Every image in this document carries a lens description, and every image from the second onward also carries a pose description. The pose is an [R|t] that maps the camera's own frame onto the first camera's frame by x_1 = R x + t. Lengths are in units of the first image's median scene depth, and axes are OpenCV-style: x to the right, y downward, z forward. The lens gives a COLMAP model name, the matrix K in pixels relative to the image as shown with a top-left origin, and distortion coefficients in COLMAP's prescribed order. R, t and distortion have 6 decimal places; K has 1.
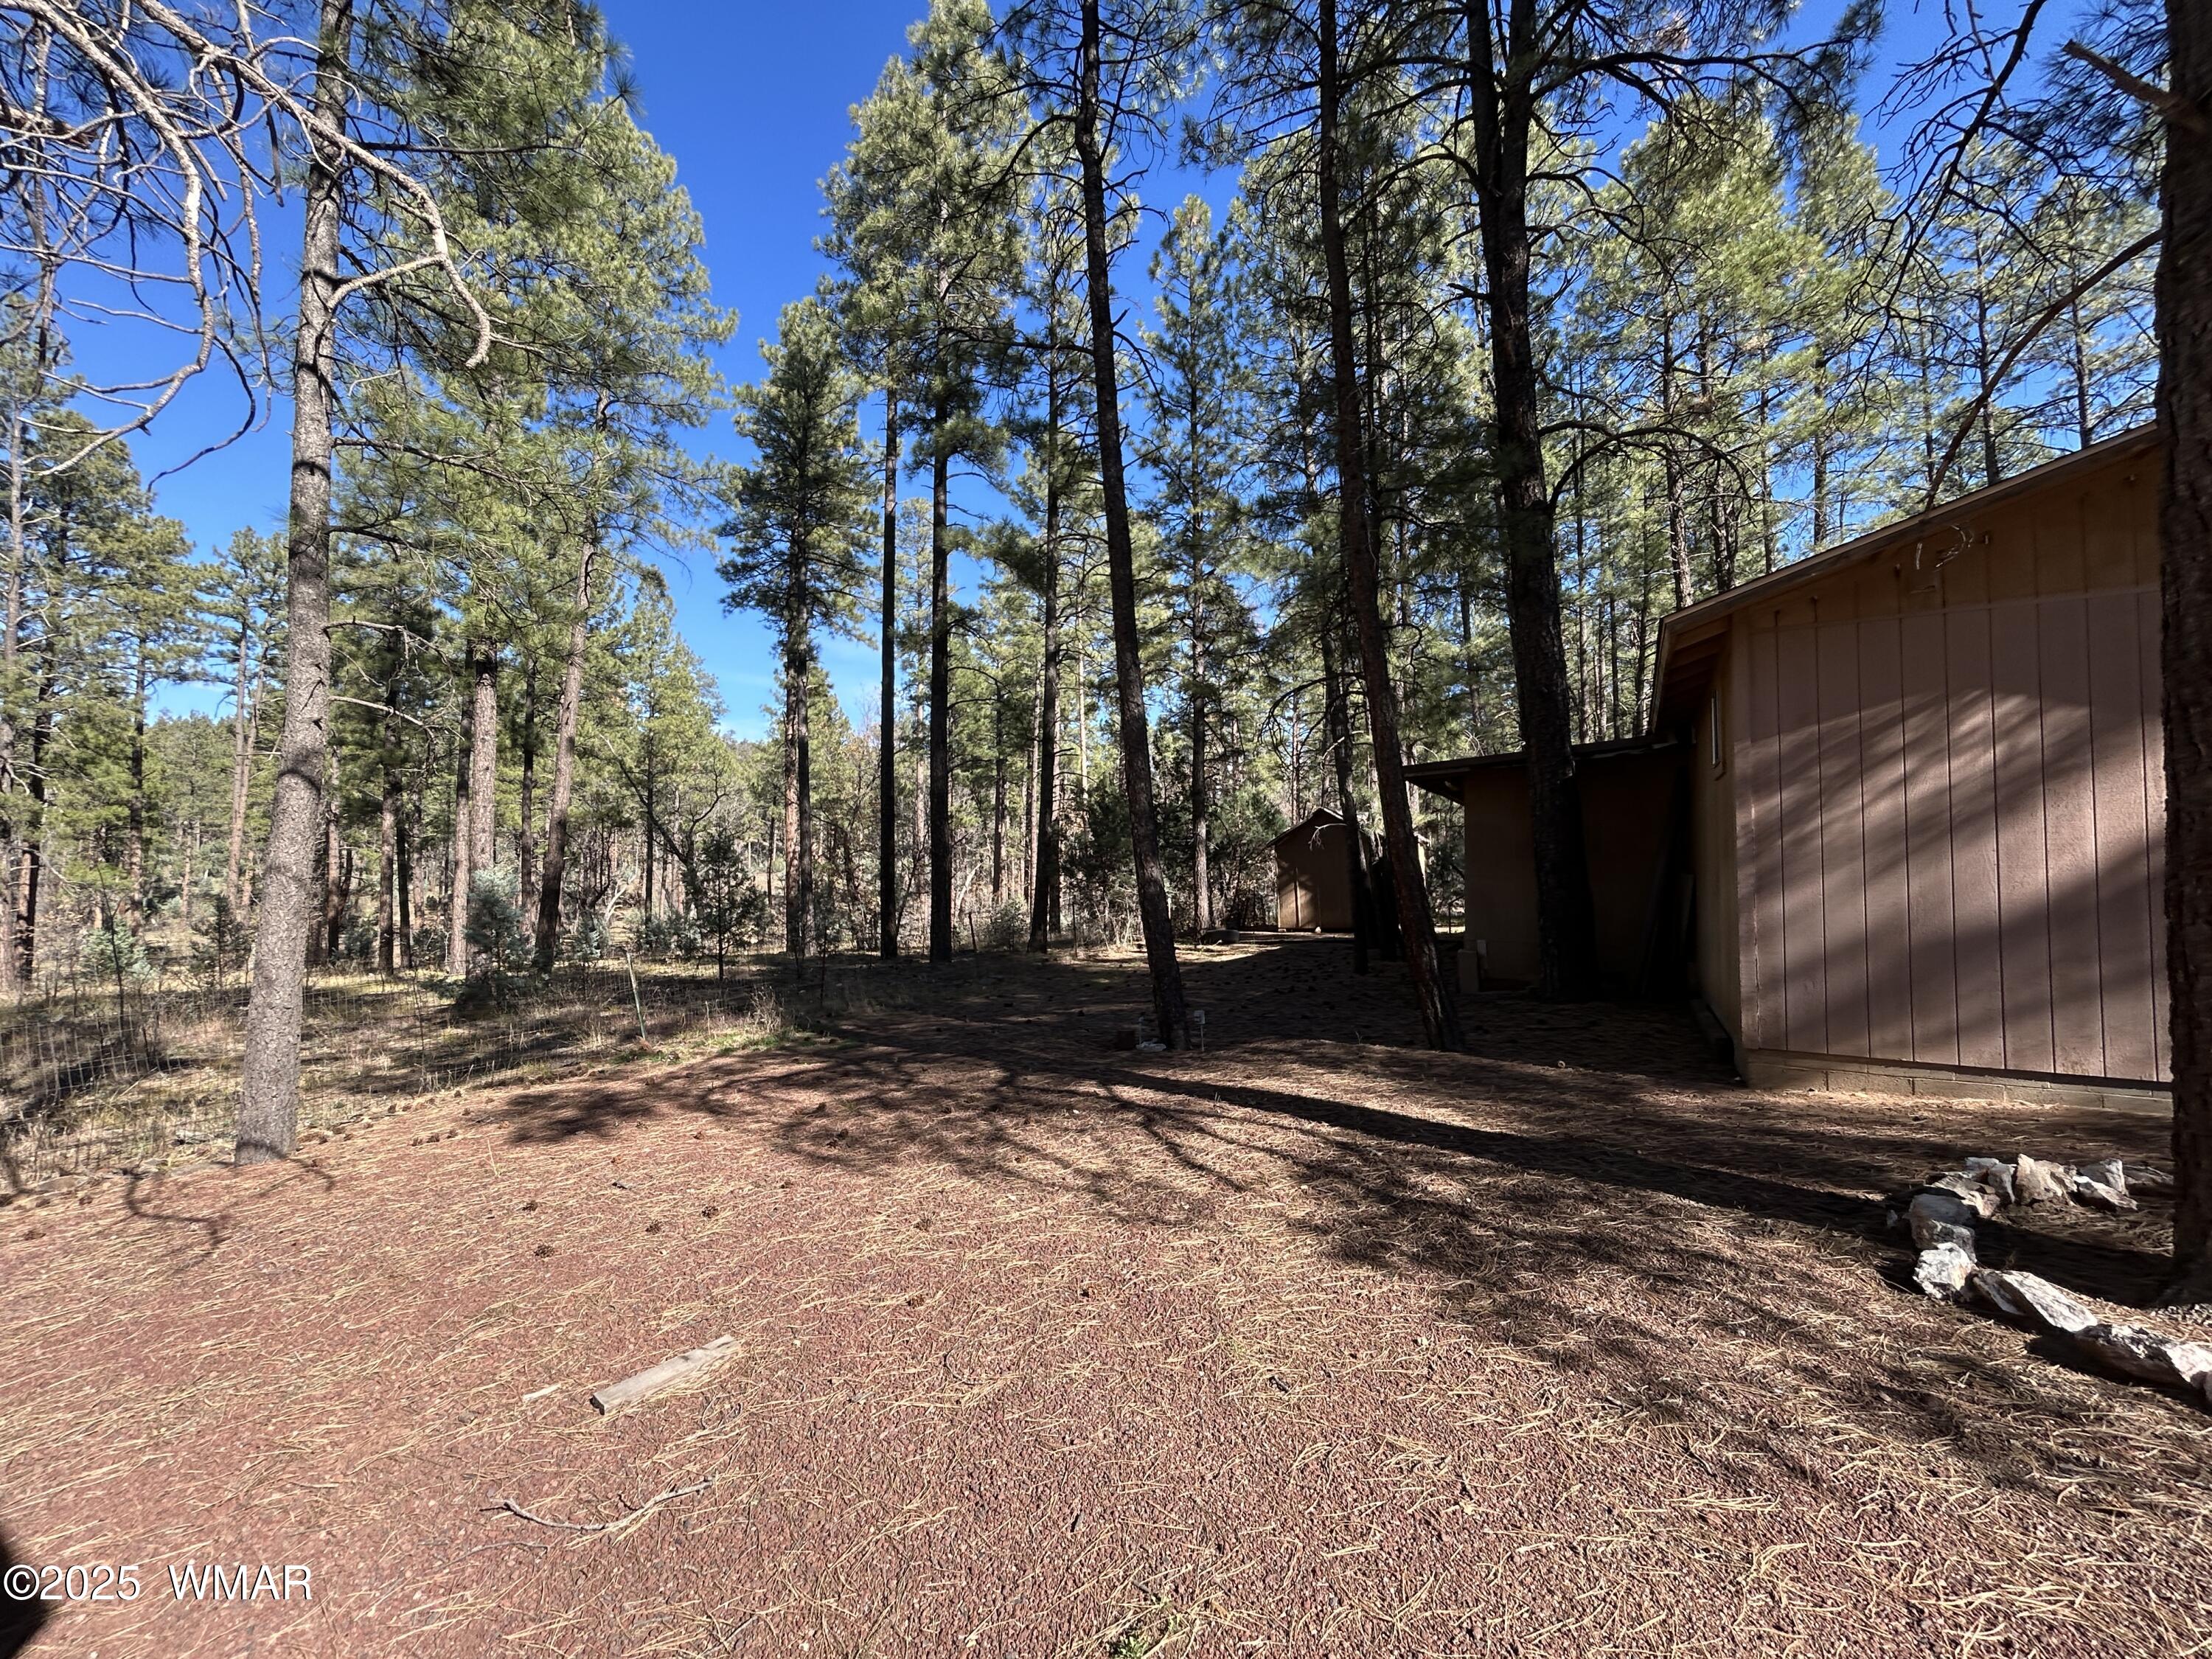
lens RADIAL K [[907.0, 0, 1103.1], [0, 907.0, 830.0], [0, 0, 1]] dist [0.010482, 0.000414]
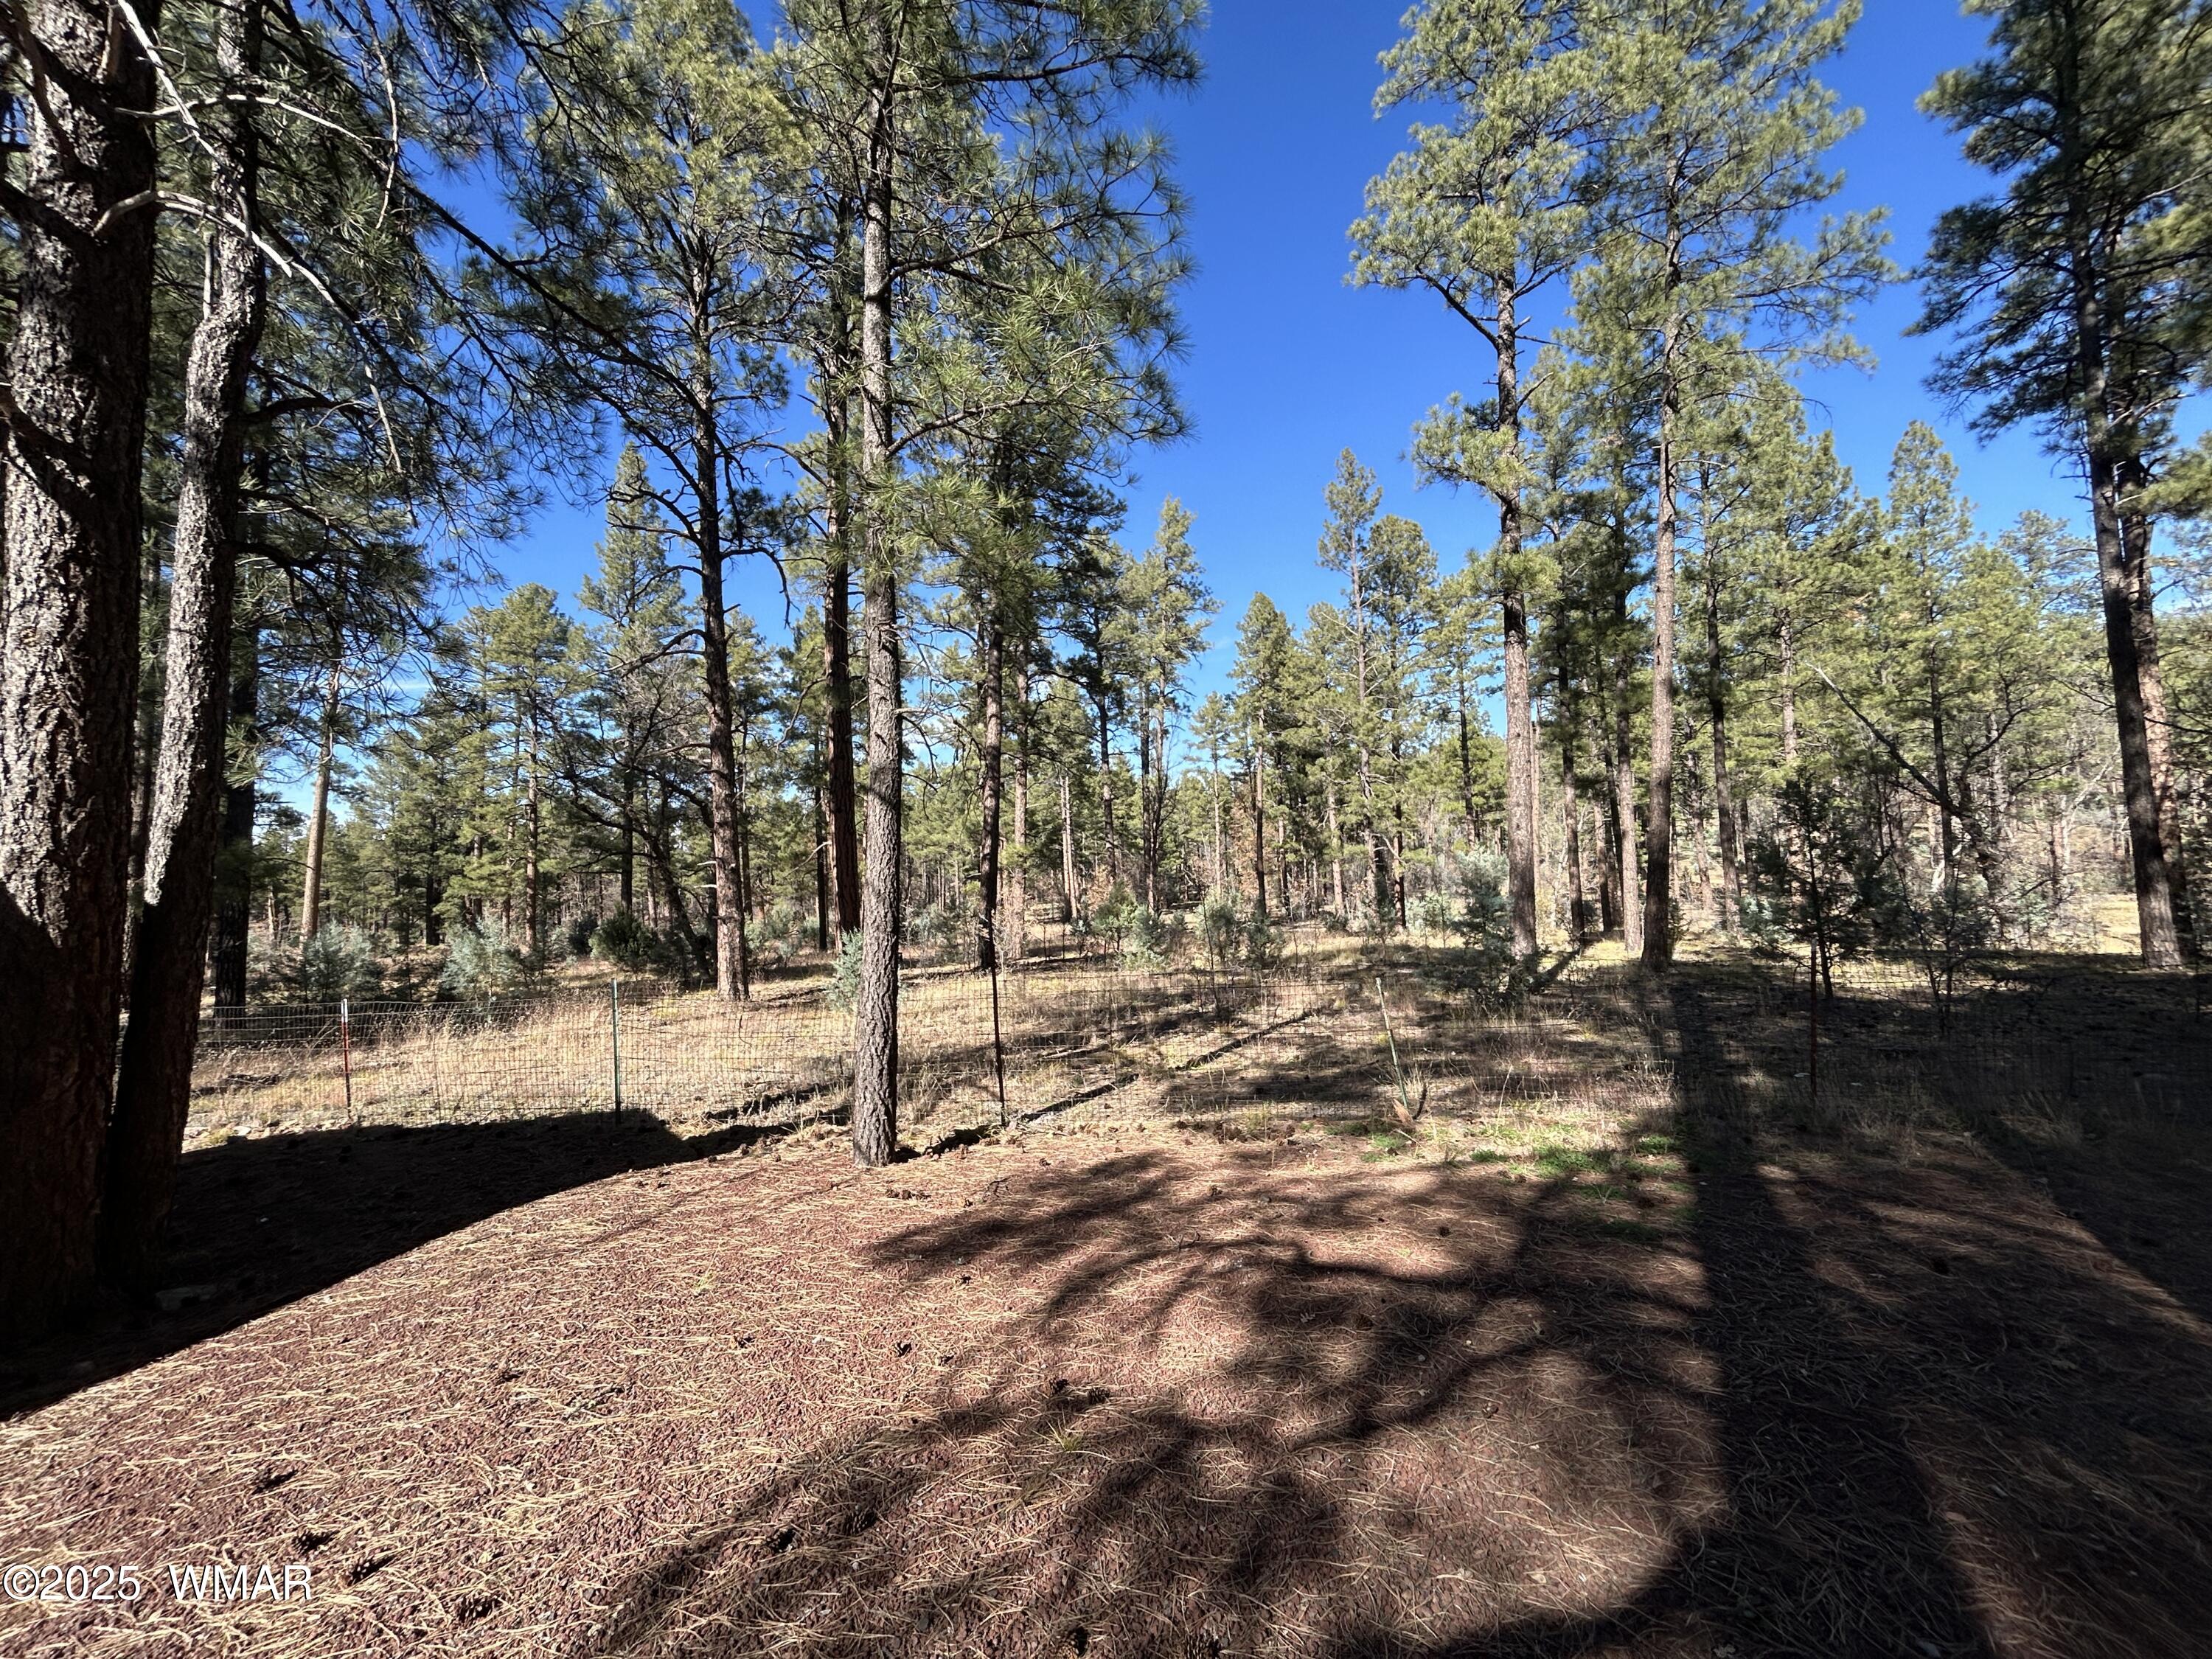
lens RADIAL K [[907.0, 0, 1103.1], [0, 907.0, 830.0], [0, 0, 1]] dist [0.010482, 0.000414]
pose [[0.291223, -0.040557, -0.955795, 0.054575], [0.082413, 0.996450, -0.017171, 0.006669], [0.953099, -0.073769, 0.293532, 0.310398]]
